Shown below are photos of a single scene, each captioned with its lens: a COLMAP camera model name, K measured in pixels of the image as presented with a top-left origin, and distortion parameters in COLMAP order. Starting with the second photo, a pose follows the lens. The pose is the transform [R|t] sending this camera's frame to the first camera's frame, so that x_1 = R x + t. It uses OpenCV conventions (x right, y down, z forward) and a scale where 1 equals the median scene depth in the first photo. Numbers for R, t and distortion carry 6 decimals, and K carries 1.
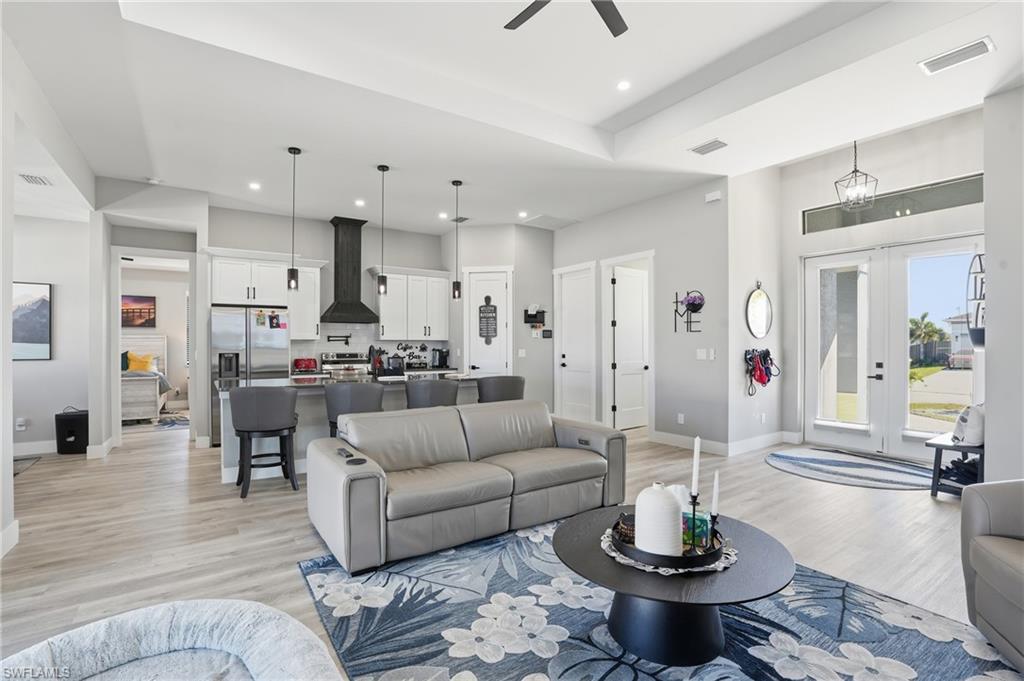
lens RADIAL K [[473.7, 0, 510.4], [0, 473.7, 348.2], [0, 0, 1]] dist [-0.057944, 0.018168]
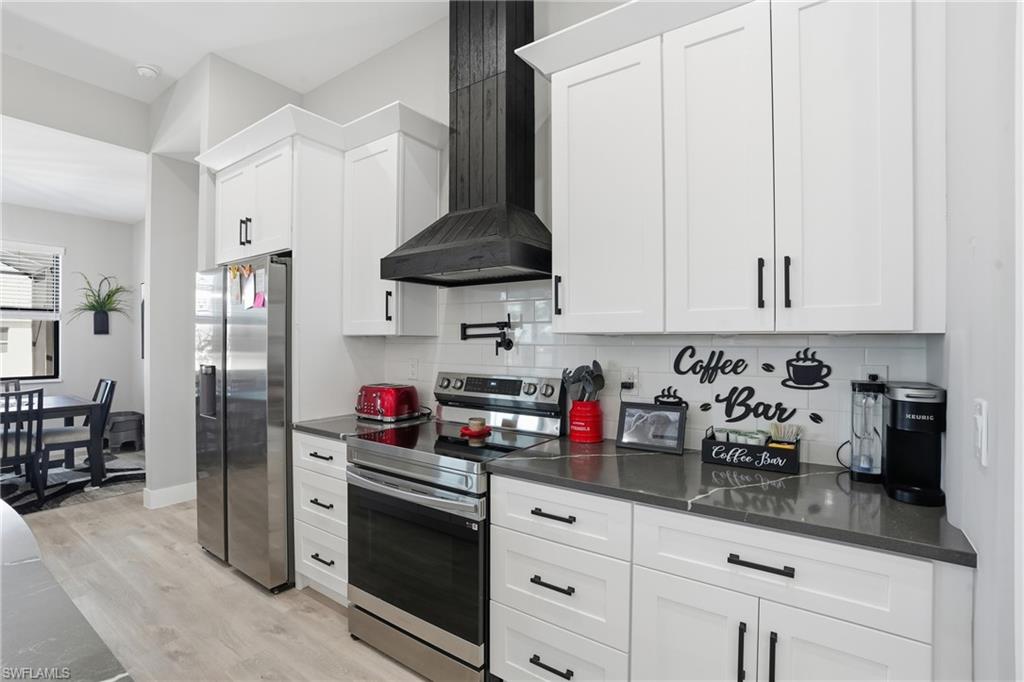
lens RADIAL K [[473.7, 0, 515.4], [0, 473.7, 339.7], [0, 0, 1]] dist [-0.057944, 0.018168]
pose [[0.361578, 0.003629, -0.932335, -0.060412], [-0.006047, 0.999981, 0.001547, -0.019095], [0.932322, 0.005079, 0.361593, 1.142865]]
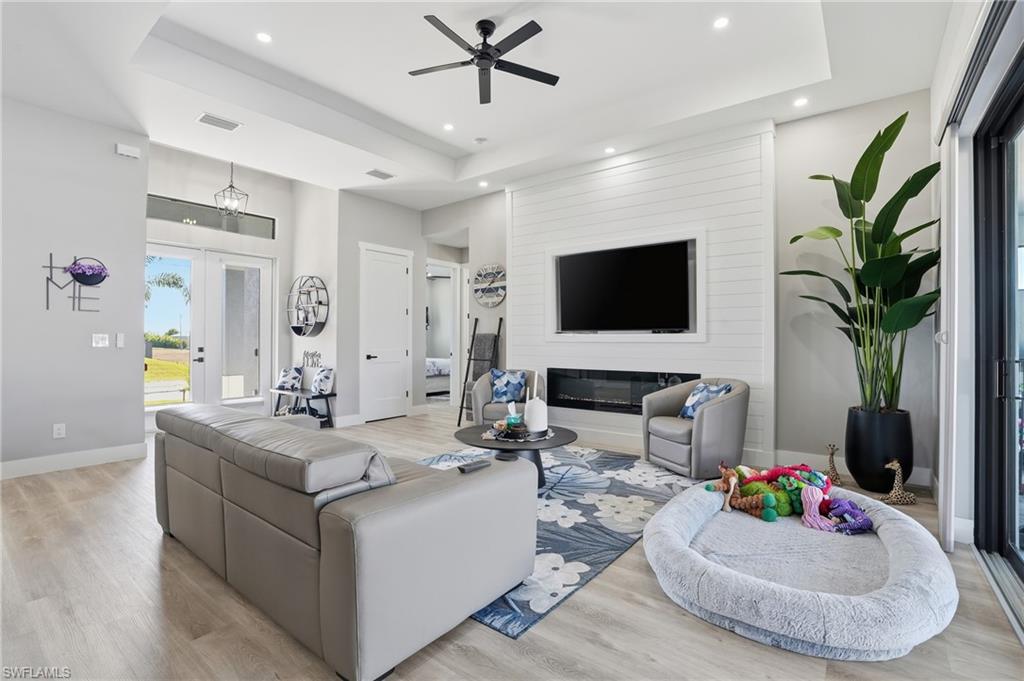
lens RADIAL K [[473.7, 0, 503.7], [0, 473.7, 341.6], [0, 0, 1]] dist [-0.057944, 0.018168]
pose [[-0.296424, -0.002469, 0.955053, -0.518107], [0.005684, 0.999974, 0.004349, 0.015009], [-0.955040, 0.006718, -0.296402, 0.574556]]
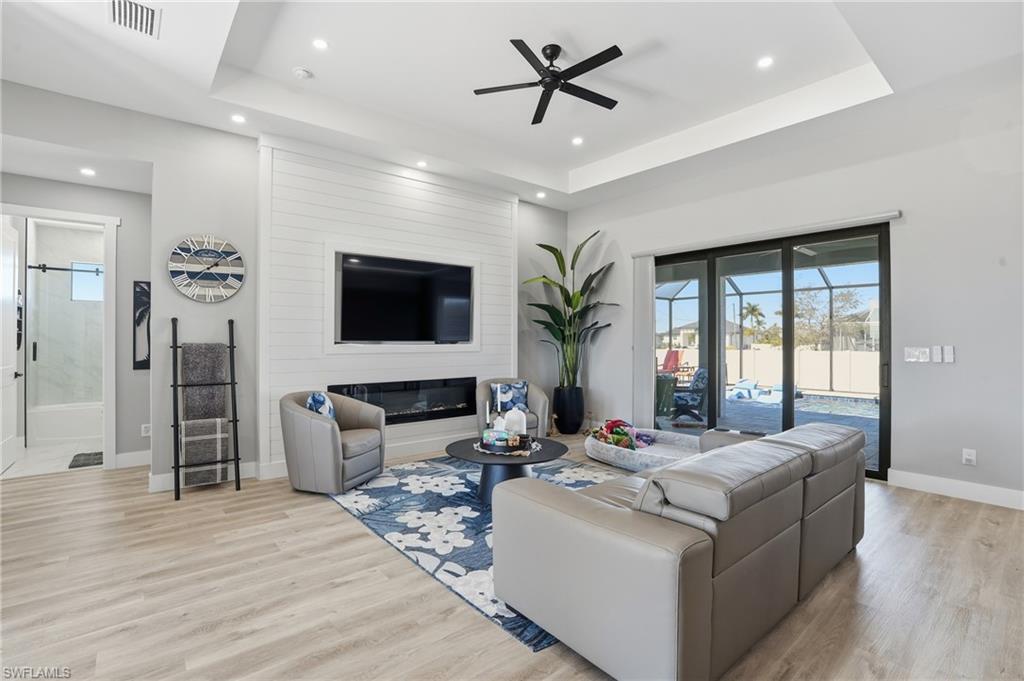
lens RADIAL K [[473.7, 0, 513.5], [0, 473.7, 340.5], [0, 0, 1]] dist [-0.057944, 0.018168]
pose [[-0.995467, 0.001248, -0.095102, 0.174919], [0.000620, 0.999978, 0.006624, -0.008617], [0.095108, 0.006535, -0.995445, 1.032720]]
